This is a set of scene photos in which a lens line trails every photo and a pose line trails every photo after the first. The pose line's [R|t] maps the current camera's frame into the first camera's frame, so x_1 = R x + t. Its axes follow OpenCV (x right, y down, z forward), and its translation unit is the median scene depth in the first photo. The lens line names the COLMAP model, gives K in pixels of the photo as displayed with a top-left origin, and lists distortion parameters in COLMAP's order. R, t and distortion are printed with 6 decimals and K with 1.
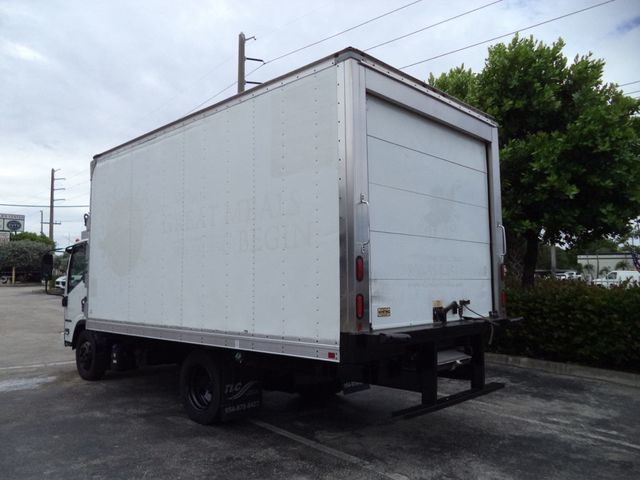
lens RADIAL K [[517.0, 0, 328.0], [0, 517.0, 235.4], [0, 0, 1]] dist [-0.019617, -0.011772]
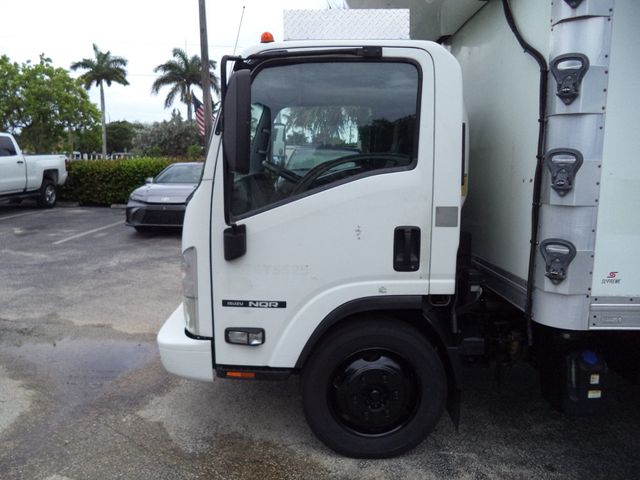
lens RADIAL K [[521.9, 0, 320.0], [0, 521.9, 240.0], [0, 0, 1]] dist [0.004511, -0.071512]
pose [[0.709993, -0.078705, 0.699797, -1.181744], [-0.085095, 0.976864, 0.196201, 0.106991], [-0.699049, -0.198851, 0.686869, 1.291991]]
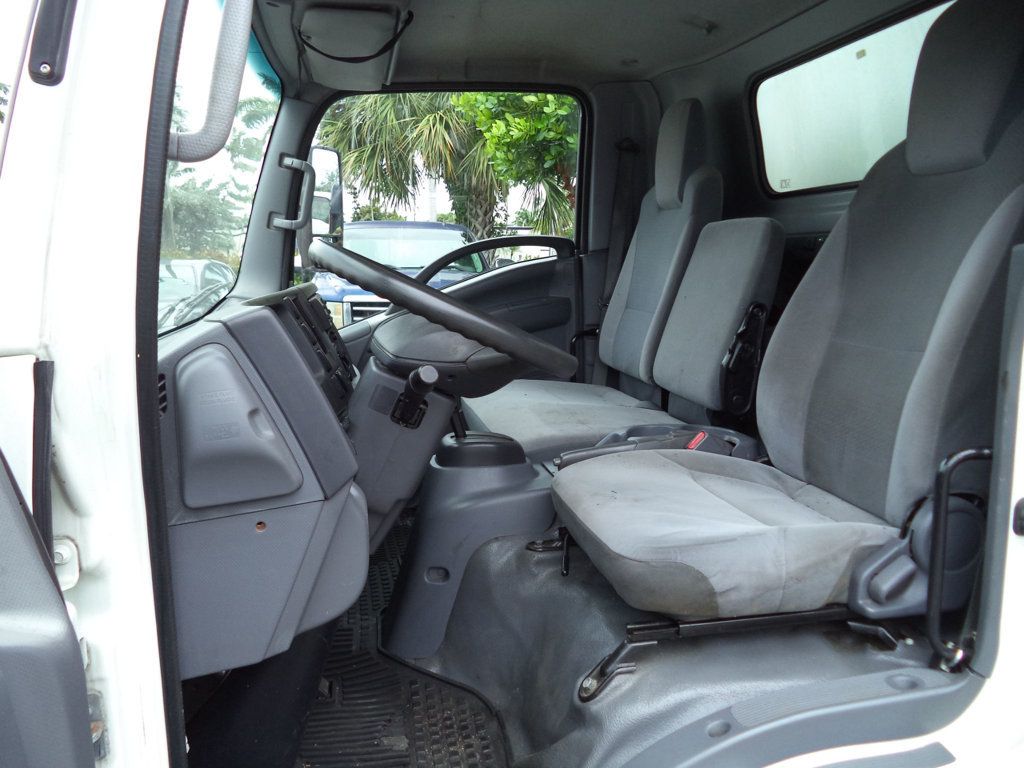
lens RADIAL K [[824.2, 0, 513.5], [0, 824.2, 381.5], [0, 0, 1]] dist [-0.012544, -0.014434]
pose [[0.577095, -0.123353, 0.807307, -0.953675], [-0.065309, 0.978391, 0.196179, 0.130887], [-0.814061, -0.165938, 0.556569, 1.593370]]
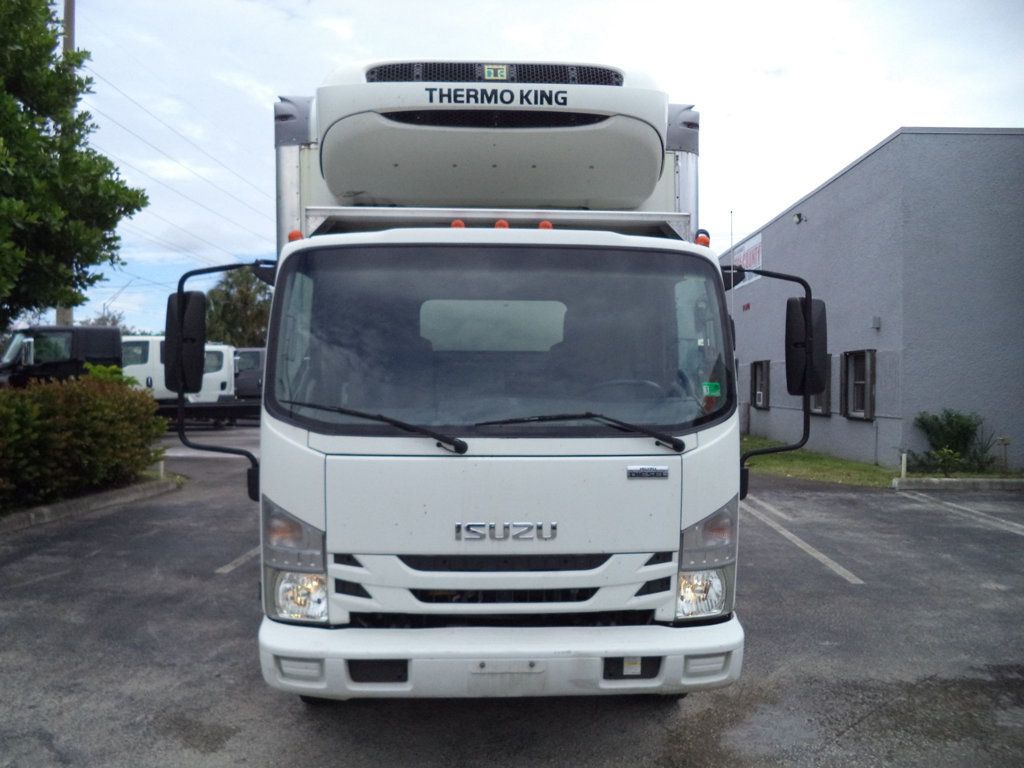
lens RADIAL K [[824.2, 0, 513.5], [0, 824.2, 381.5], [0, 0, 1]] dist [-0.012544, -0.014434]
pose [[-0.730259, -0.009711, 0.683102, -1.214846], [-0.064062, 0.996467, -0.054318, 0.189461], [-0.680160, -0.083427, -0.728301, 2.356094]]
